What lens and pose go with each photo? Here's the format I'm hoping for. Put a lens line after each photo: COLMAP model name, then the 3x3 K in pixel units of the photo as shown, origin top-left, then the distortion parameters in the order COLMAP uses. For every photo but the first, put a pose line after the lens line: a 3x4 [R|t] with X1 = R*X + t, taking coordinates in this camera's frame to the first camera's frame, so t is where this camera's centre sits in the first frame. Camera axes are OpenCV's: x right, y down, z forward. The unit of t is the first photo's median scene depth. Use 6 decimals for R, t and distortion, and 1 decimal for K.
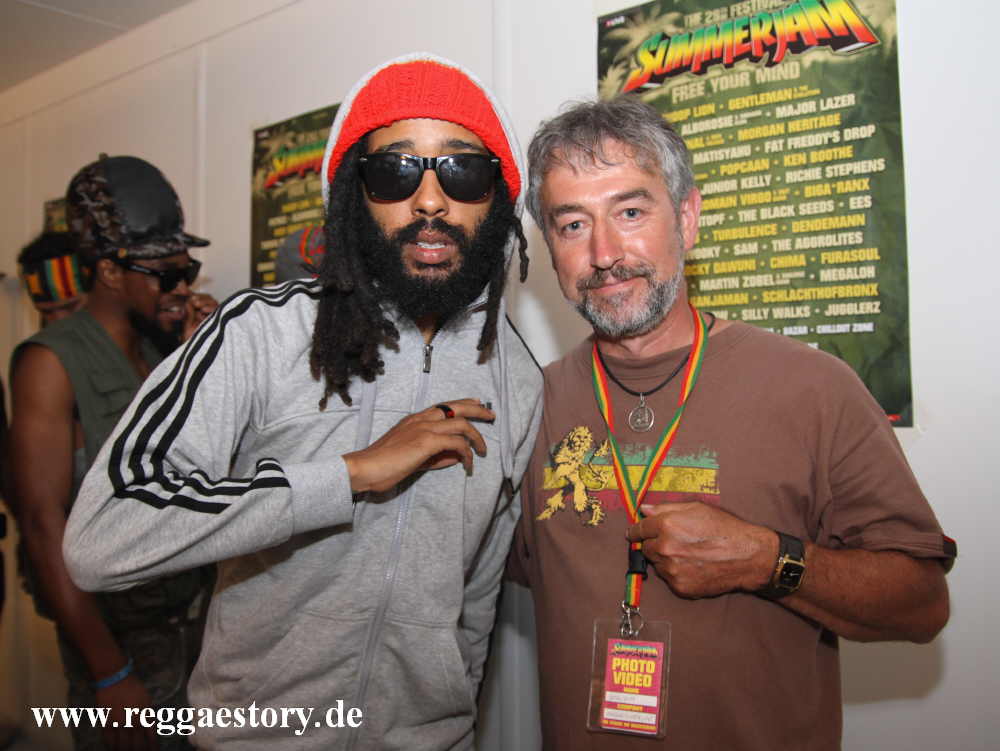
lens RADIAL K [[799.7, 0, 500.7], [0, 799.7, 372.2], [0, 0, 1]] dist [-0.004859, -0.003740]
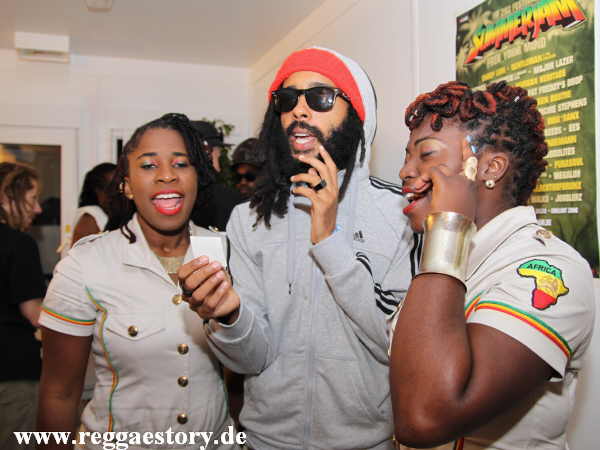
lens RADIAL K [[479.8, 0, 299.1], [0, 479.8, 228.3], [0, 0, 1]] dist [-0.004859, -0.003740]
pose [[0.895993, 0.004073, -0.444050, 0.362254], [0.002525, 0.999895, 0.014267, -0.033378], [0.444062, -0.013904, 0.895888, -0.045061]]
